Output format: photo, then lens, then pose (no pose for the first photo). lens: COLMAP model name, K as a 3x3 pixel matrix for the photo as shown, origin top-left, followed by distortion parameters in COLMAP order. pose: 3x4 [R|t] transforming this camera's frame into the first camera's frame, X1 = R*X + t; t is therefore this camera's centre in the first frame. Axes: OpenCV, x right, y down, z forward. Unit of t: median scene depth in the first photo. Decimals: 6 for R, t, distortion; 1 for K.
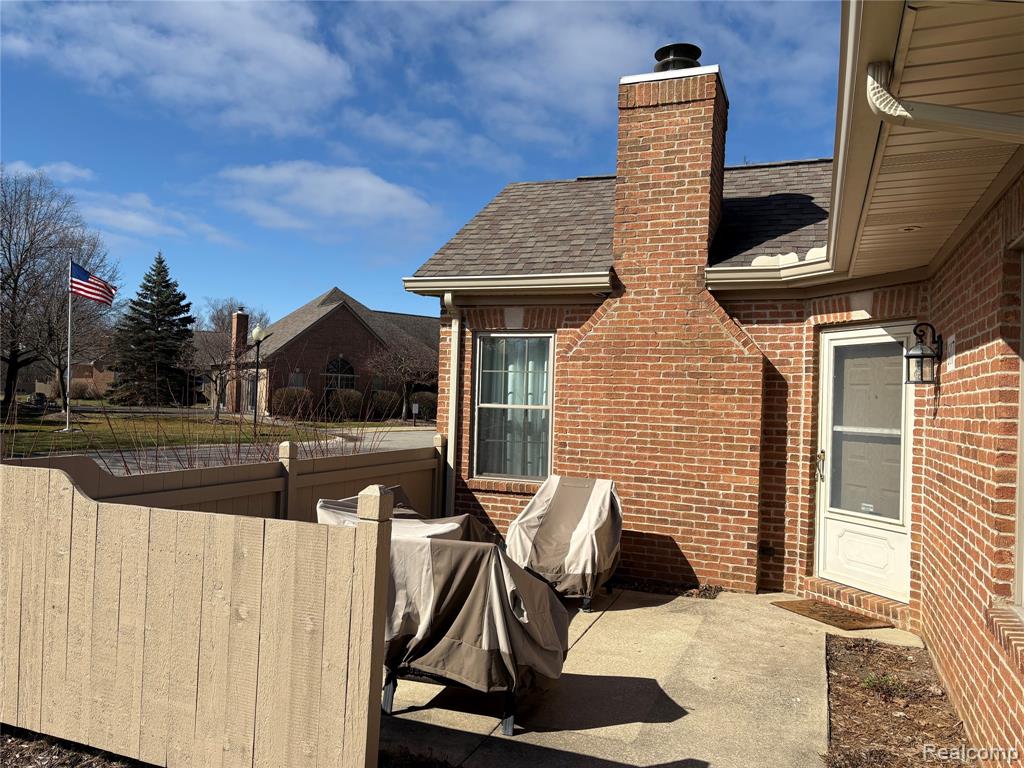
lens RADIAL K [[773.2, 0, 510.7], [0, 773.2, 394.8], [0, 0, 1]] dist [0.053343, -0.000641]
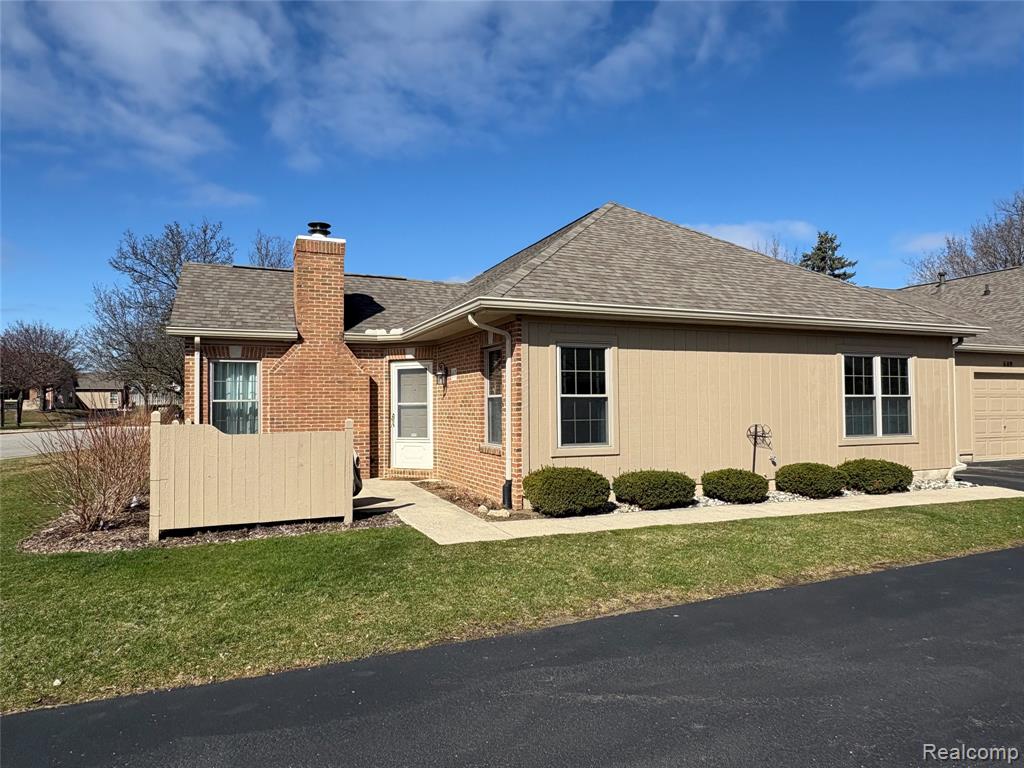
lens RADIAL K [[651.5, 0, 512.0], [0, 651.5, 384.0], [0, 0, 1]] dist [-0.002784, -0.000375]
pose [[0.711682, -0.017917, 0.702274, -0.698152], [0.027006, 0.999634, -0.001864, -0.003873], [-0.701983, 0.020292, 0.711905, -0.622455]]
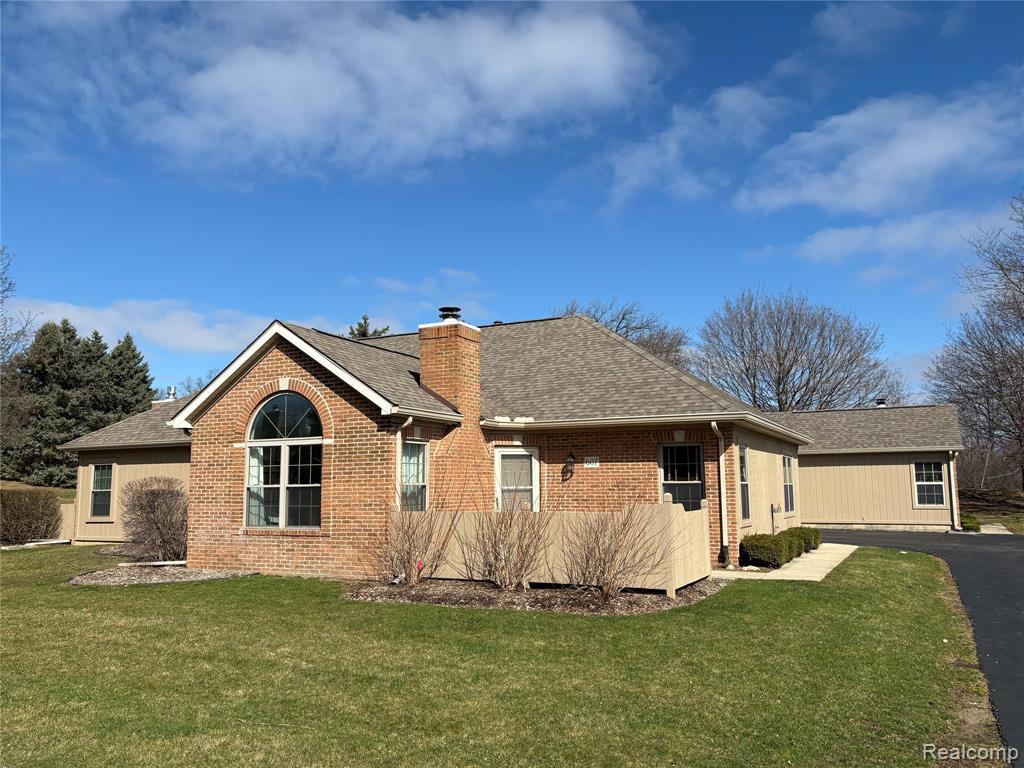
lens RADIAL K [[800.6, 0, 512.0], [0, 800.6, 384.0], [0, 0, 1]] dist [0.131903, -0.168010]
pose [[0.081184, 0.092215, 0.992424, -2.060278], [0.000827, 0.995704, -0.092588, -0.046828], [-0.996699, 0.008338, 0.080758, 0.731290]]
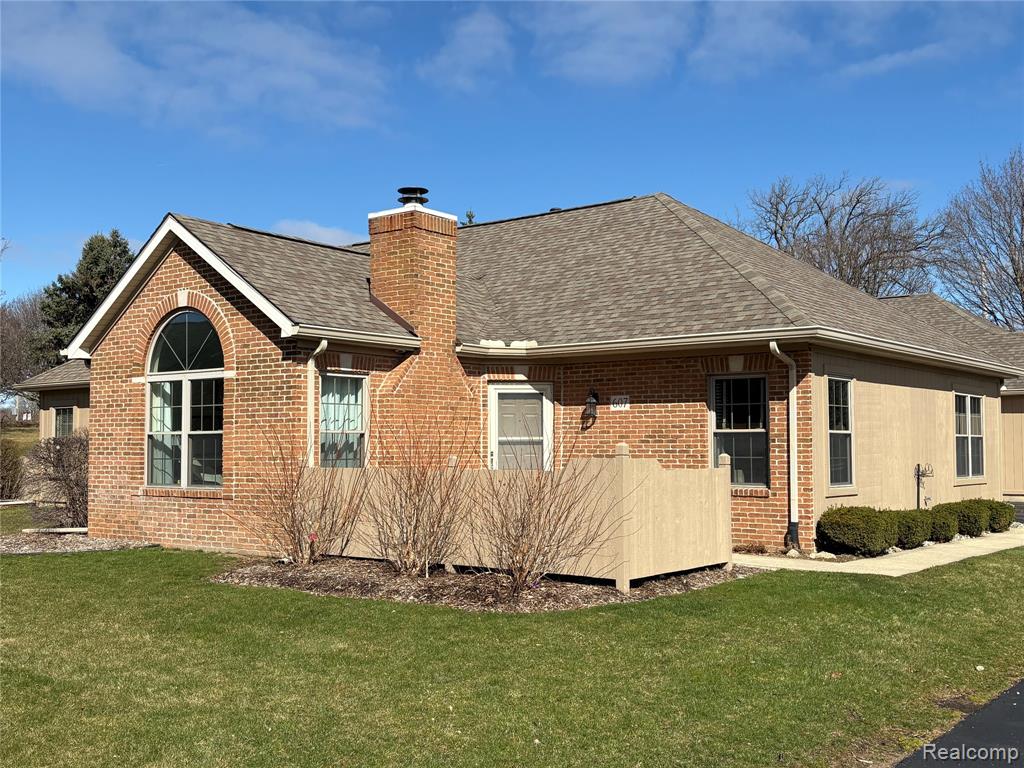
lens RADIAL K [[1089.0, 0, 512.0], [0, 1089.0, 384.0], [0, 0, 1]] dist [0.111228, 0.001208]
pose [[0.278803, 0.019904, 0.960142, -1.902299], [0.001939, 0.999771, -0.021289, -0.027452], [-0.960346, 0.007797, 0.278701, 0.264462]]
